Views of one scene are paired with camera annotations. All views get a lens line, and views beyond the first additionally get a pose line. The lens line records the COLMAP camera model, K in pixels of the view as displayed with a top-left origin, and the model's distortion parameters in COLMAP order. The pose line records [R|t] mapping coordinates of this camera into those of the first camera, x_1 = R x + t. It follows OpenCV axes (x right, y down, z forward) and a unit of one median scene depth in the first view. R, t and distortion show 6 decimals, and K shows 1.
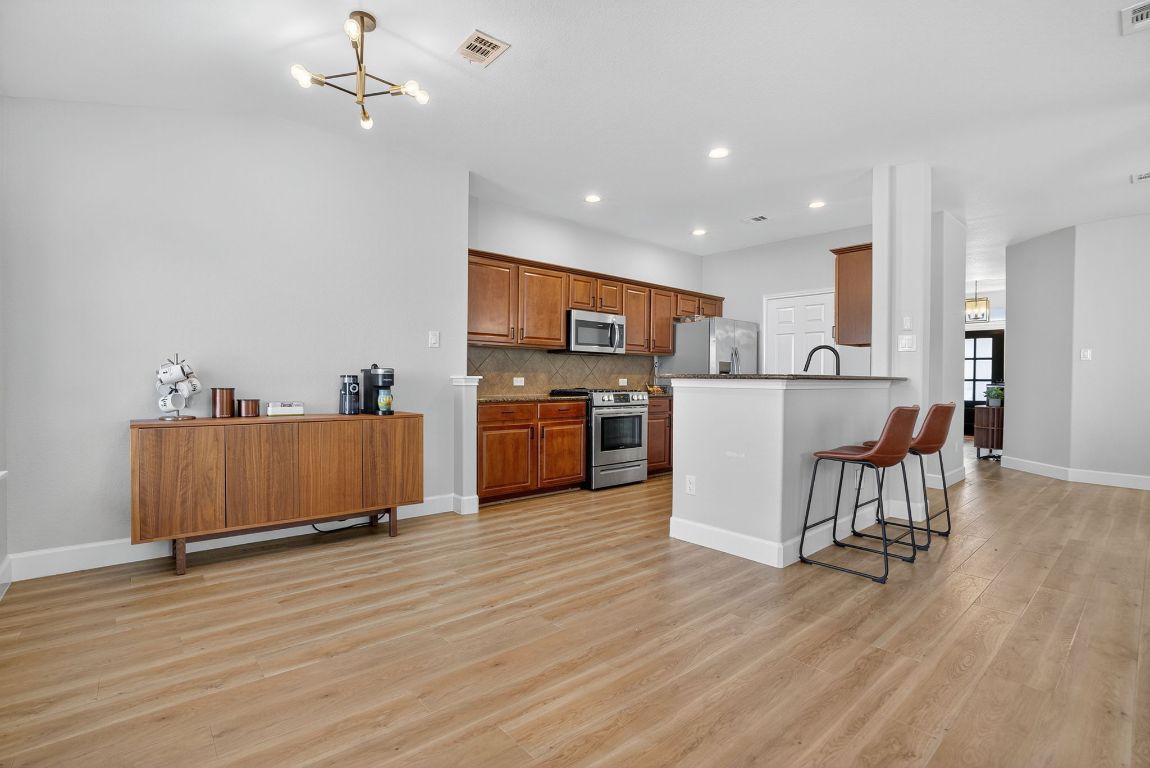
lens RADIAL K [[537.6, 0, 561.0], [0, 537.6, 382.9], [0, 0, 1]] dist [-0.022445, -0.000125]
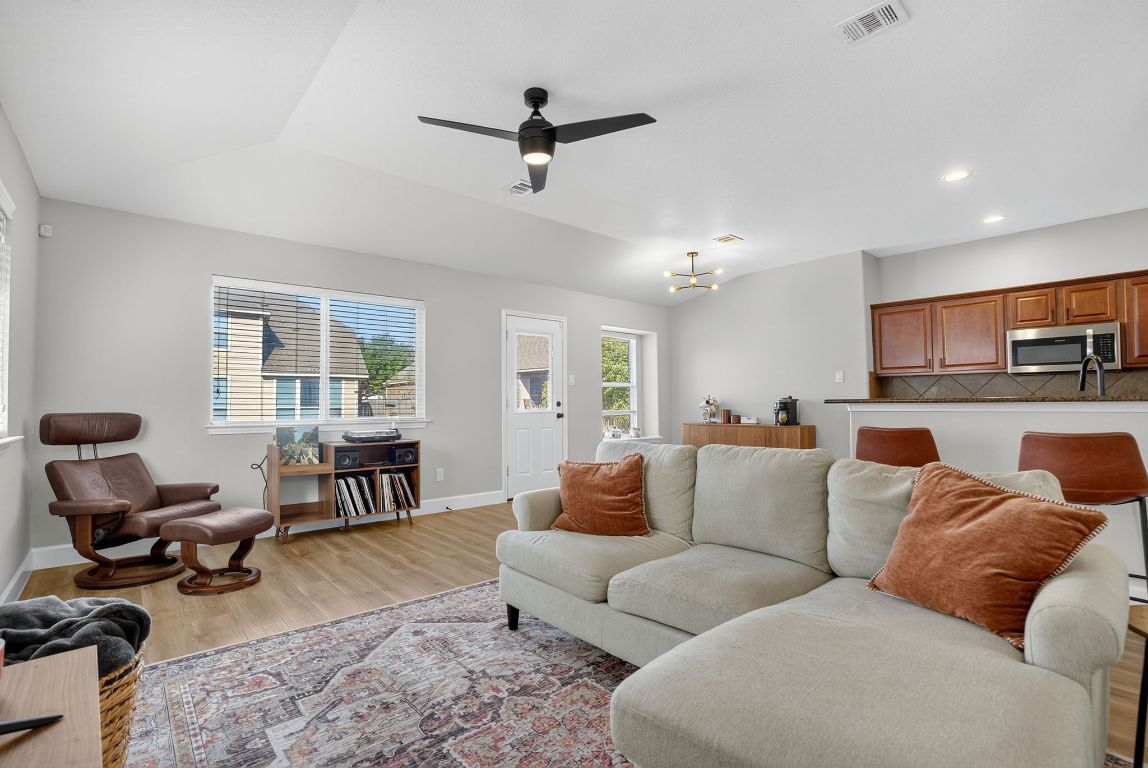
lens RADIAL K [[536.7, 0, 560.0], [0, 536.7, 382.9], [0, 0, 1]] dist [-0.022445, -0.000125]
pose [[0.015087, -0.047473, -0.998759, 1.087920], [-0.004270, 0.998860, -0.047542, 0.005775], [0.999877, 0.004981, 0.014867, 0.205557]]
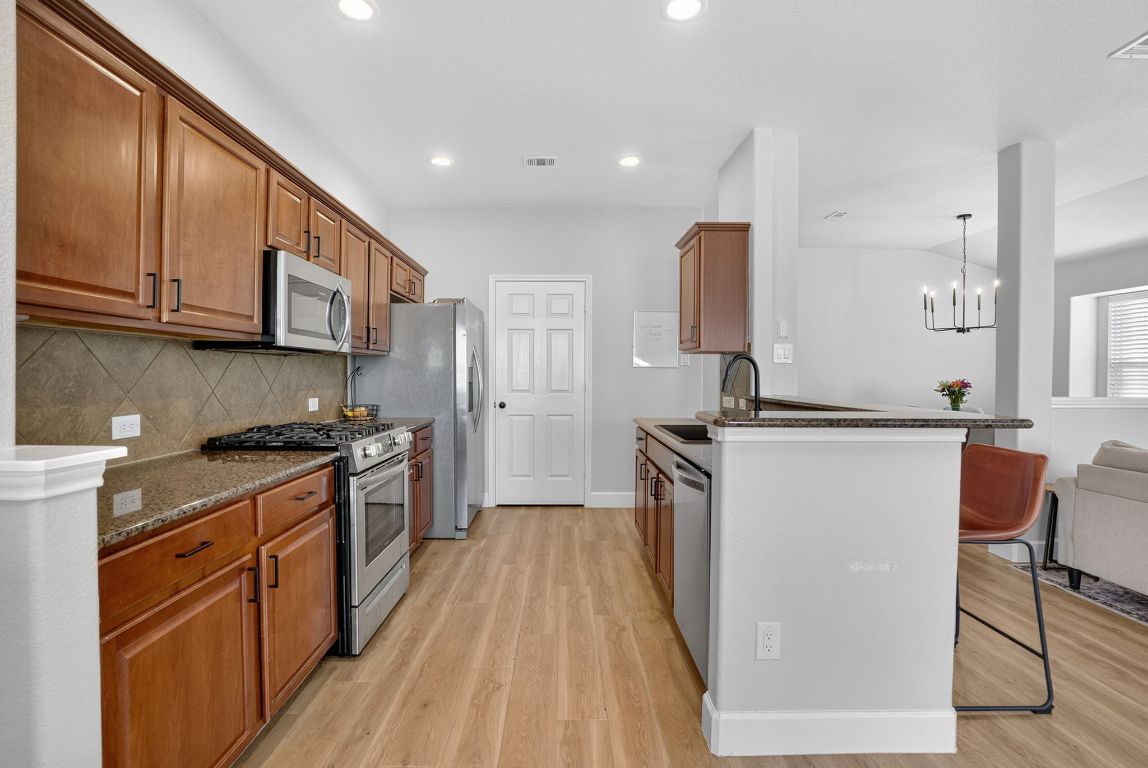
lens RADIAL K [[536.7, 0, 560.0], [0, 536.7, 382.9], [0, 0, 1]] dist [-0.022445, -0.000125]
pose [[0.642065, -0.018394, 0.766430, -0.185809], [0.007384, 0.999814, 0.017810, -0.041151], [-0.766615, -0.005776, 0.642081, 0.631368]]
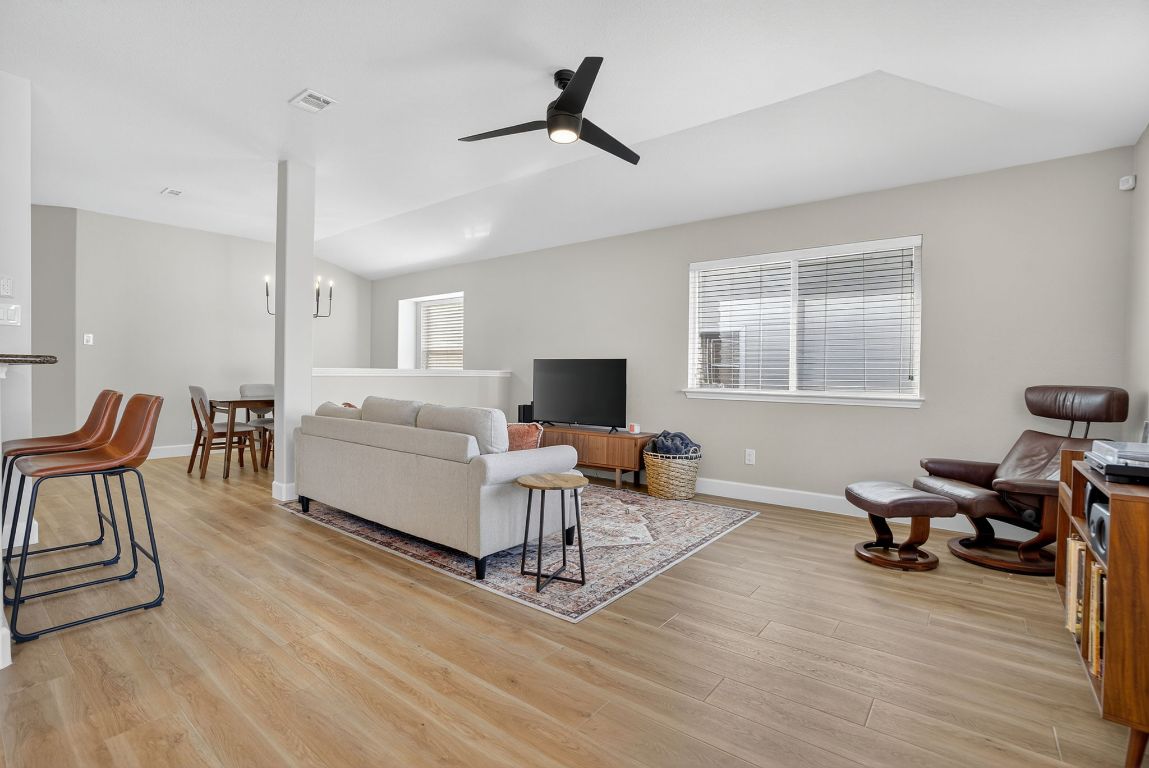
lens RADIAL K [[537.1, 0, 560.5], [0, 537.1, 382.9], [0, 0, 1]] dist [-0.022445, -0.000125]
pose [[-0.198542, -0.027486, 0.979707, -0.200193], [-0.005899, 0.999622, 0.026849, -0.002475], [-0.980075, -0.000449, -0.198630, 0.324425]]
